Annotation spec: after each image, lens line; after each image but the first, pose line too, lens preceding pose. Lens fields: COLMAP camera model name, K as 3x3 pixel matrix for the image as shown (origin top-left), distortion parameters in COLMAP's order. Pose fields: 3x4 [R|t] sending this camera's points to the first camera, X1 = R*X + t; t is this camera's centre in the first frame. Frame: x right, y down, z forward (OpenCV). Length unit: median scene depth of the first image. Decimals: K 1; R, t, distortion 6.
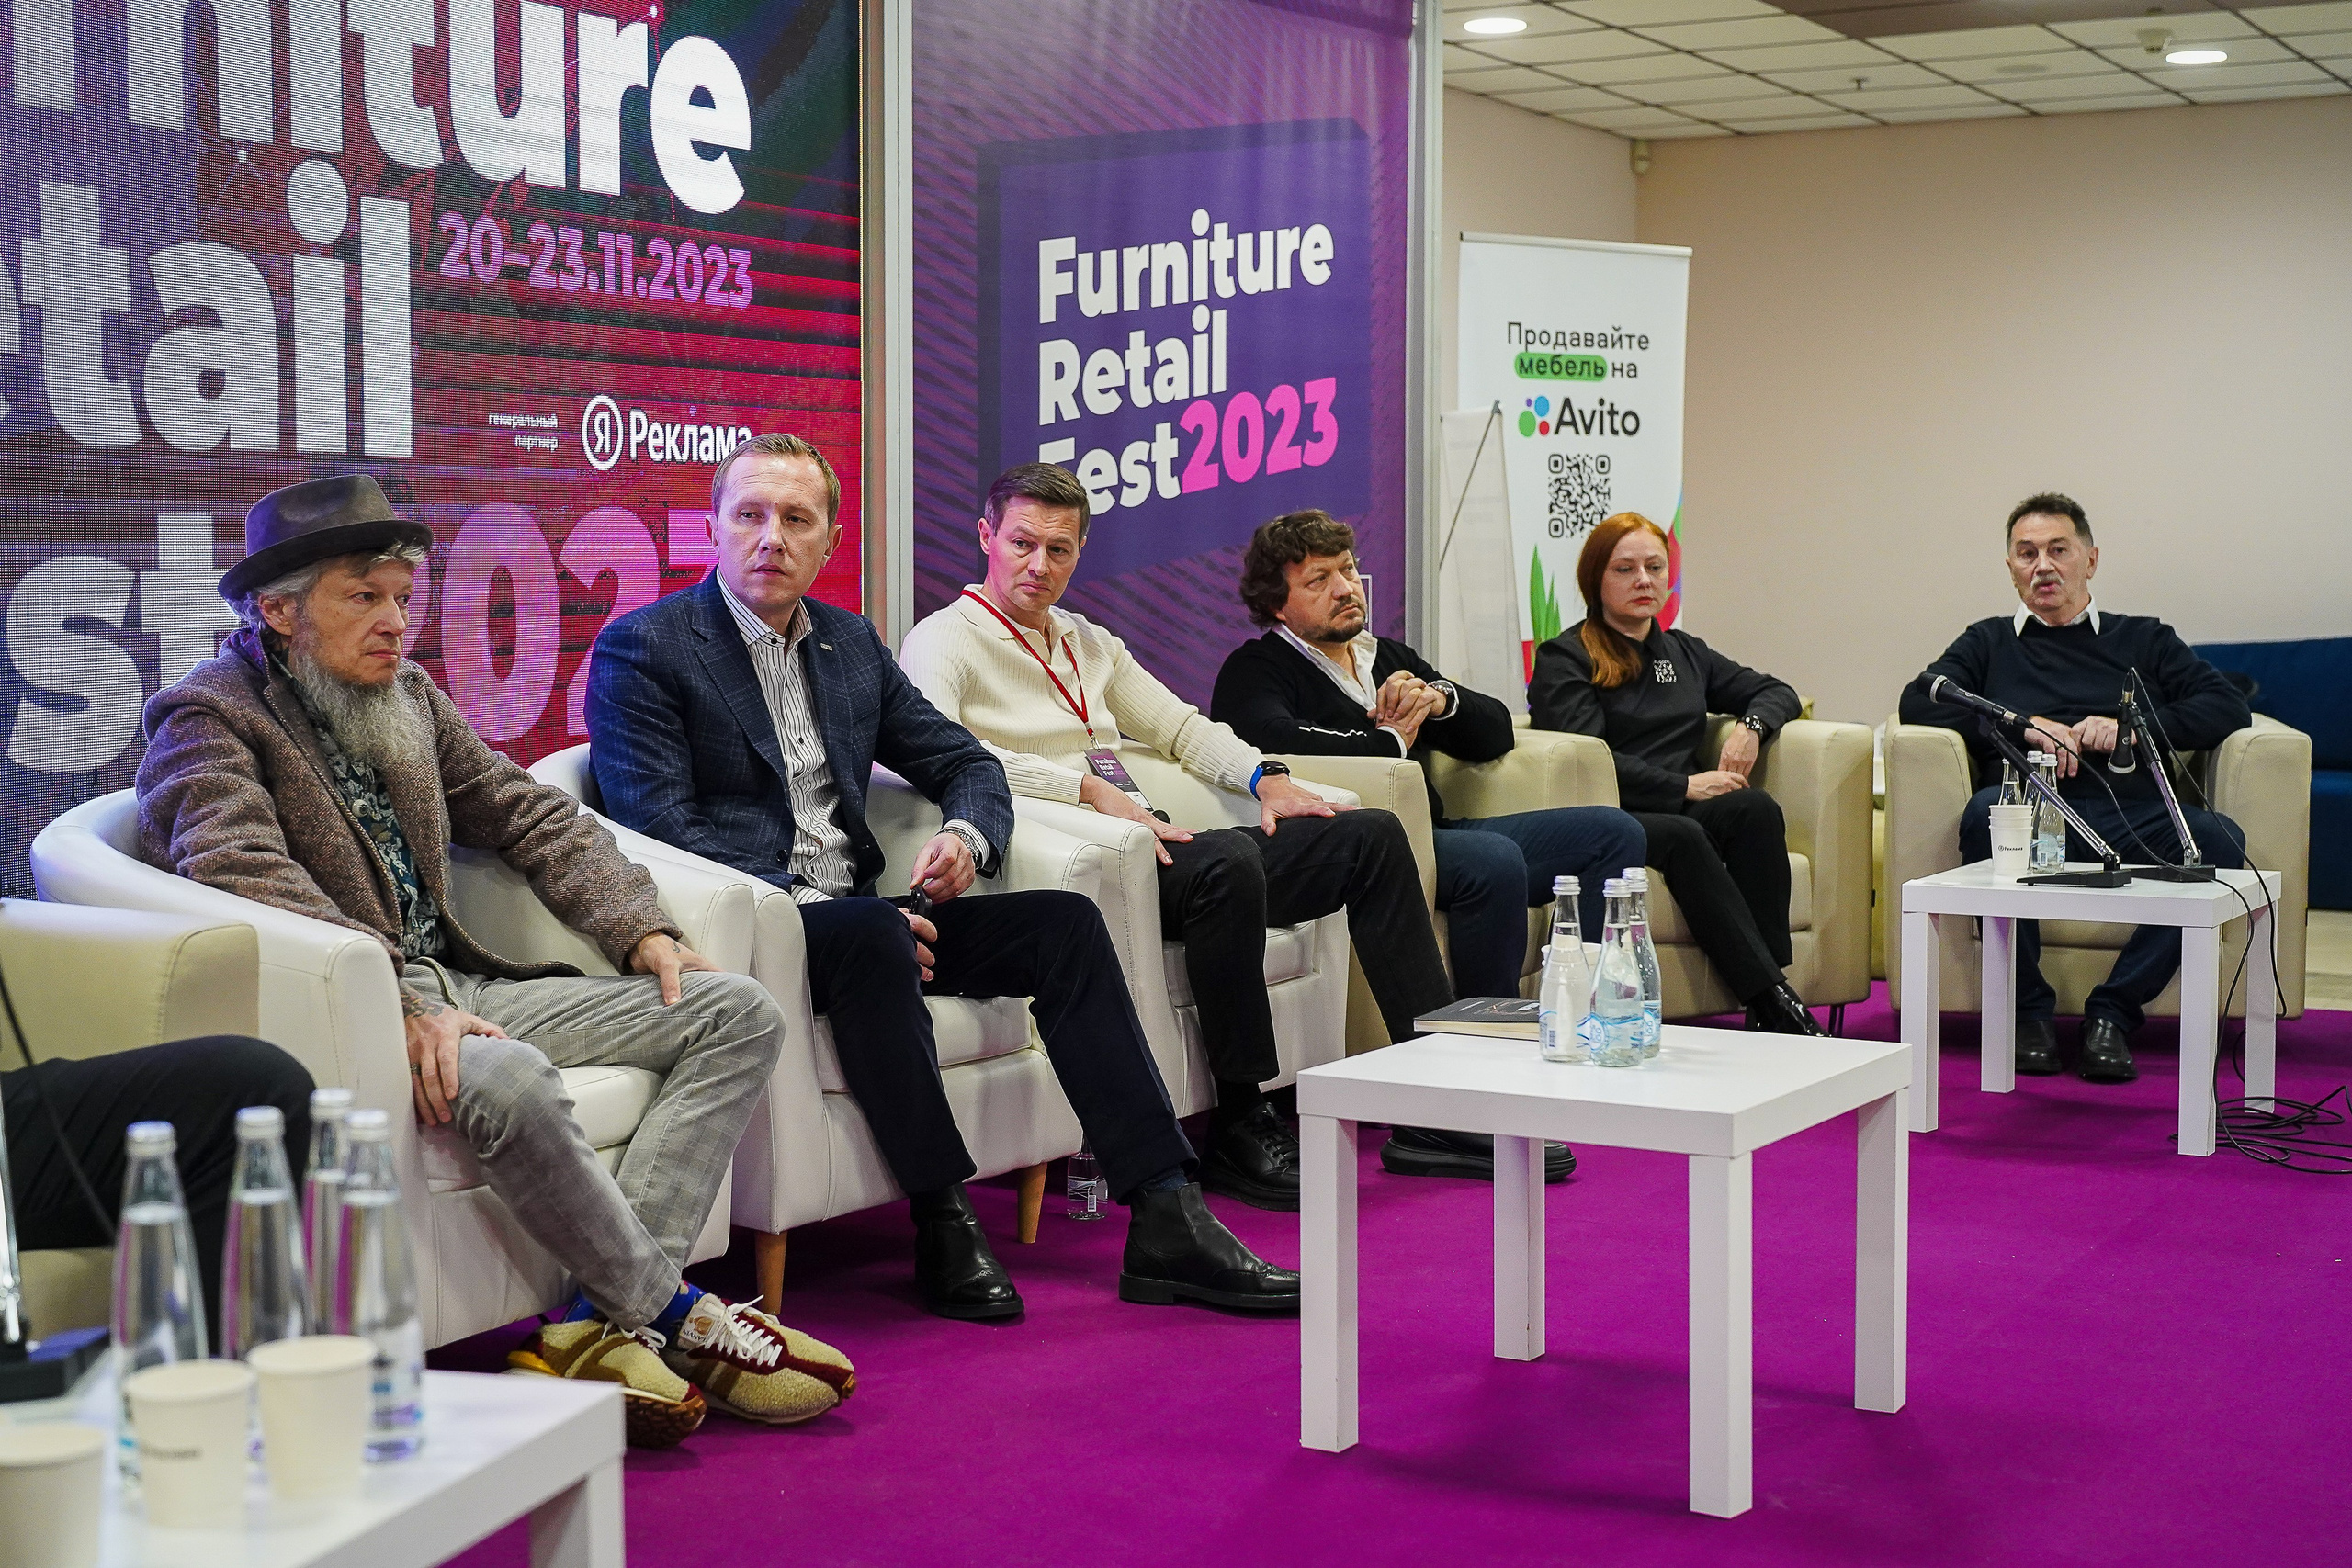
lens RADIAL K [[3284.1, 0, 1176.0], [0, 3284.1, 784.0], [0, 0, 1]] dist [-0.001221, -0.049079]
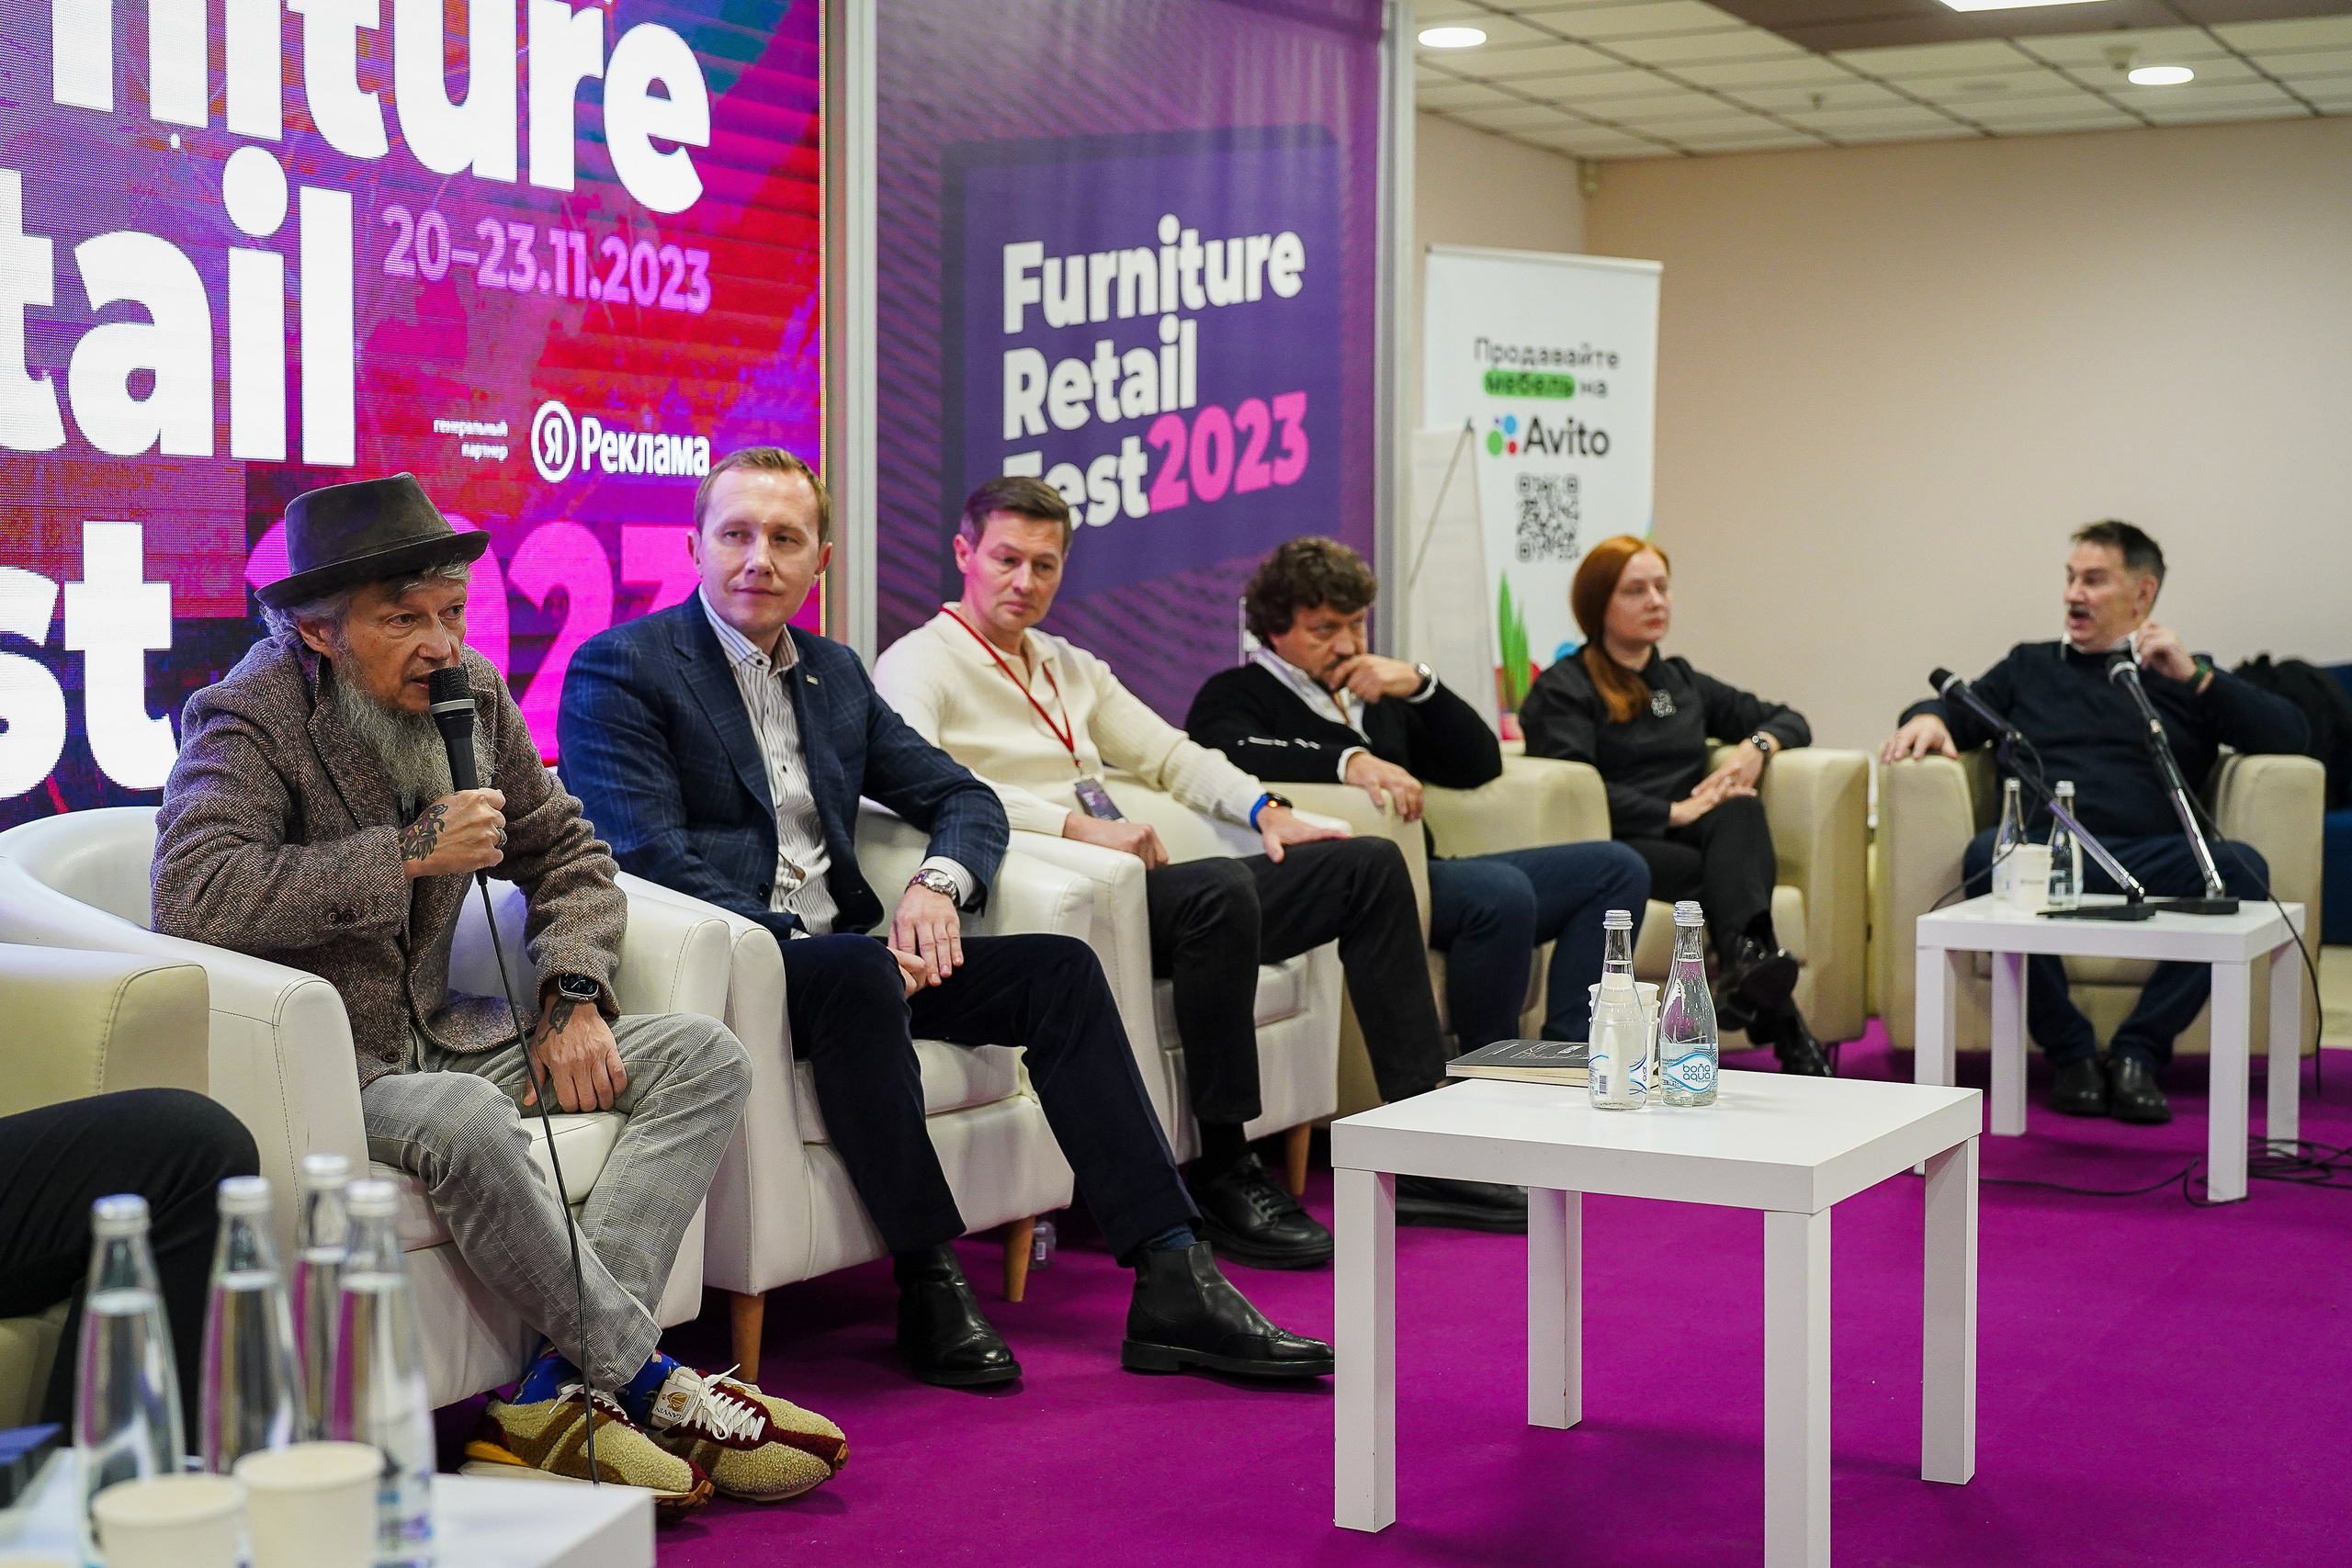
lens RADIAL K [[3301.8, 0, 1176.0], [0, 3301.8, 784.0], [0, 0, 1]] dist [-0.008272, 0.018438]
pose [[0.999589, -0.000335, 0.028656, -0.027761], [0.000641, 0.999943, -0.010682, 0.001985], [-0.028651, 0.010696, 0.999532, 0.057356]]
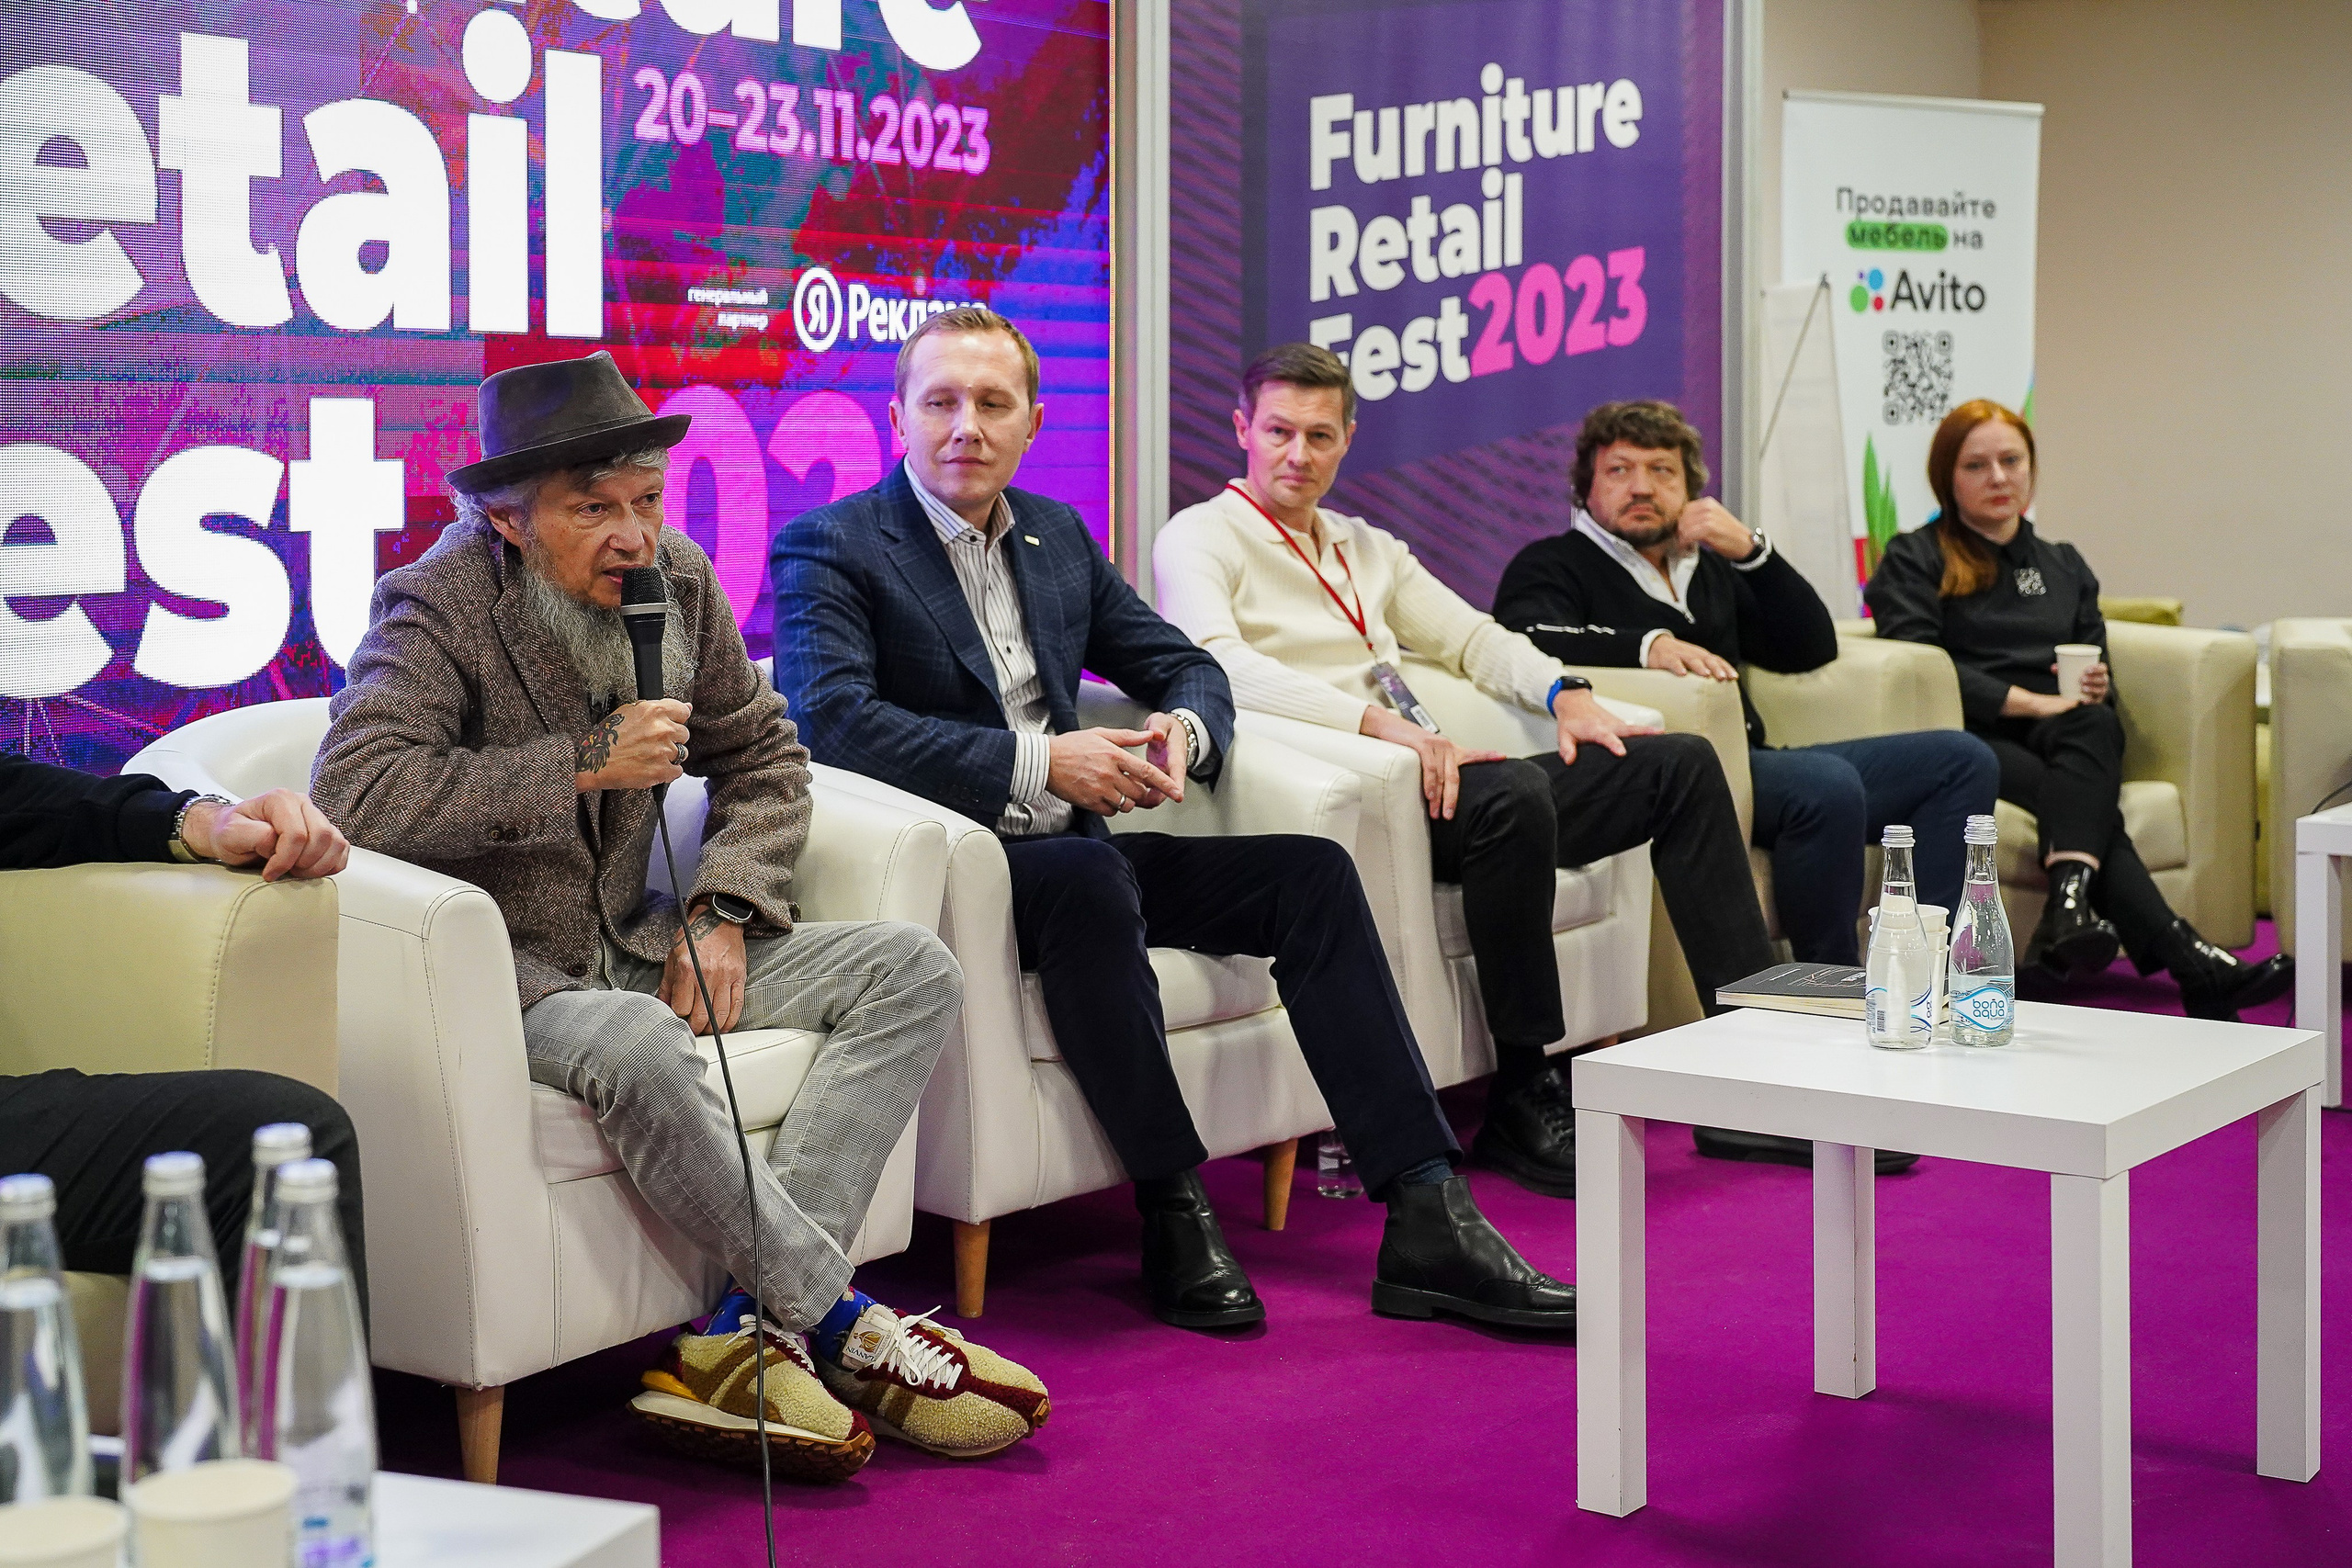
lens RADIAL K [[3348.3, 0, 1159.7], [0, 3348.3, 560.3], [0, 0, 1]] dist [-0.011795, 0.061372]
pose [[0.994803, 0.001265, -0.101813, 0.015877], [-0.004871, 0.999369, -0.035178, -0.007017], [0.101704, 0.035491, 0.994181, 0.112402]]
